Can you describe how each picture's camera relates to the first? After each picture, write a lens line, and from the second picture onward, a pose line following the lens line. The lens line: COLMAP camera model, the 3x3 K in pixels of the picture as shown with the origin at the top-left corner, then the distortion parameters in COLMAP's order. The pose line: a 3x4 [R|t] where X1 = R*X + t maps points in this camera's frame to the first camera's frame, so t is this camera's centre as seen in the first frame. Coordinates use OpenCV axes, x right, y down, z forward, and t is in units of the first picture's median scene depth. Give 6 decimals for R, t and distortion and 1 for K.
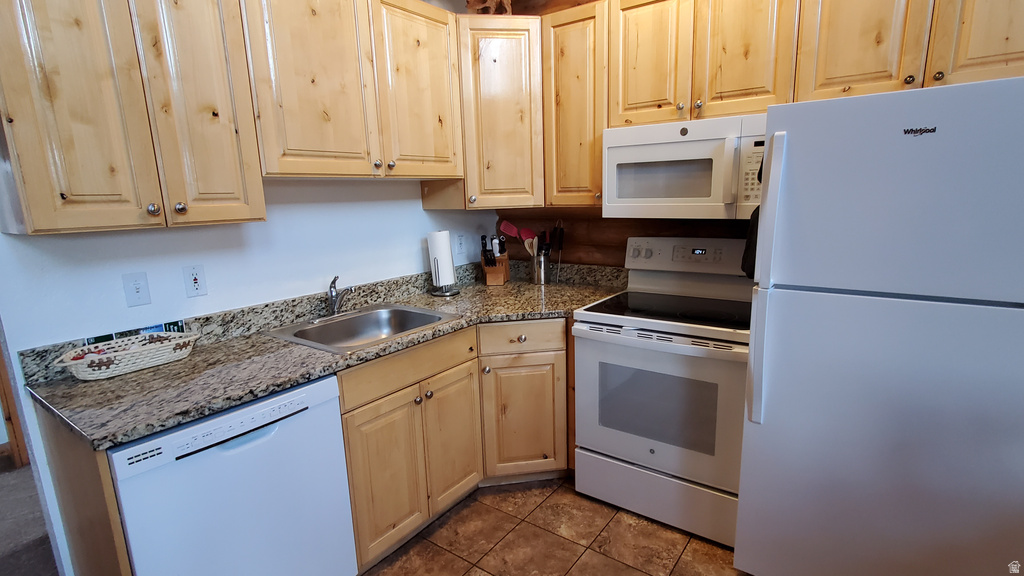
lens RADIAL K [[498.7, 0, 514.1], [0, 498.7, 300.5], [0, 0, 1]] dist [0.001130, 0.000853]
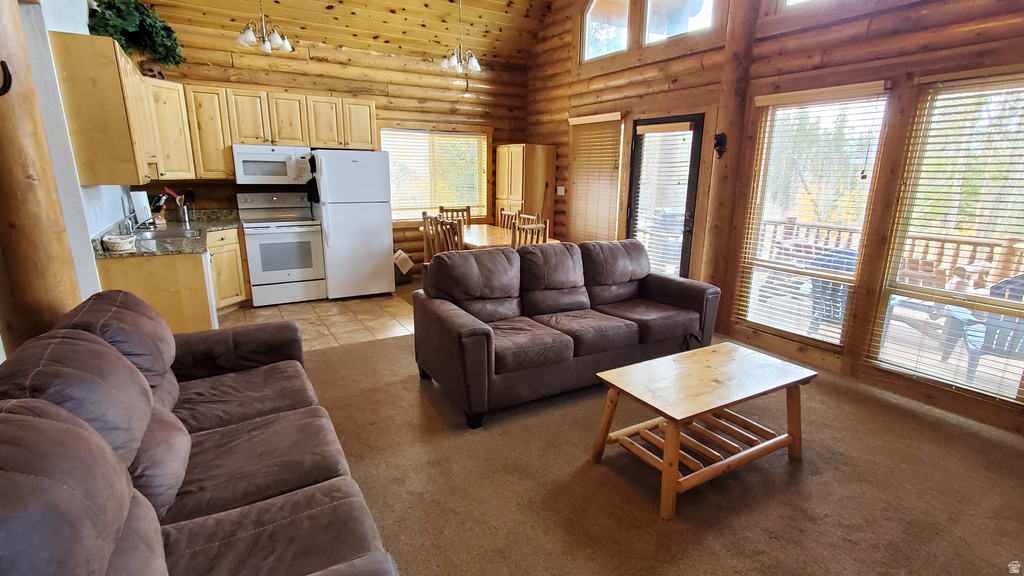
lens RADIAL K [[498.7, 0, 514.1], [0, 498.7, 300.5], [0, 0, 1]] dist [0.001130, 0.000853]
pose [[0.393717, -0.197736, 0.897712, -1.452427], [0.170959, 0.975303, 0.139847, 0.244400], [-0.903194, 0.098412, 0.417799, -1.009934]]
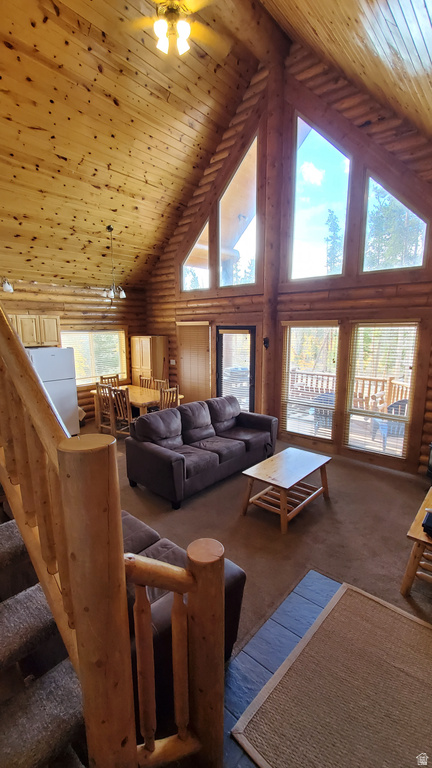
lens RADIAL K [[341.9, 0, 202.7], [0, 341.9, 393.6], [0, 0, 1]] dist [-0.000846, 0.000100]
pose [[0.115176, -0.162744, 0.979923, -1.916672], [0.217317, 0.966719, 0.135008, -0.007298], [-0.969282, 0.197405, 0.146710, -0.832258]]
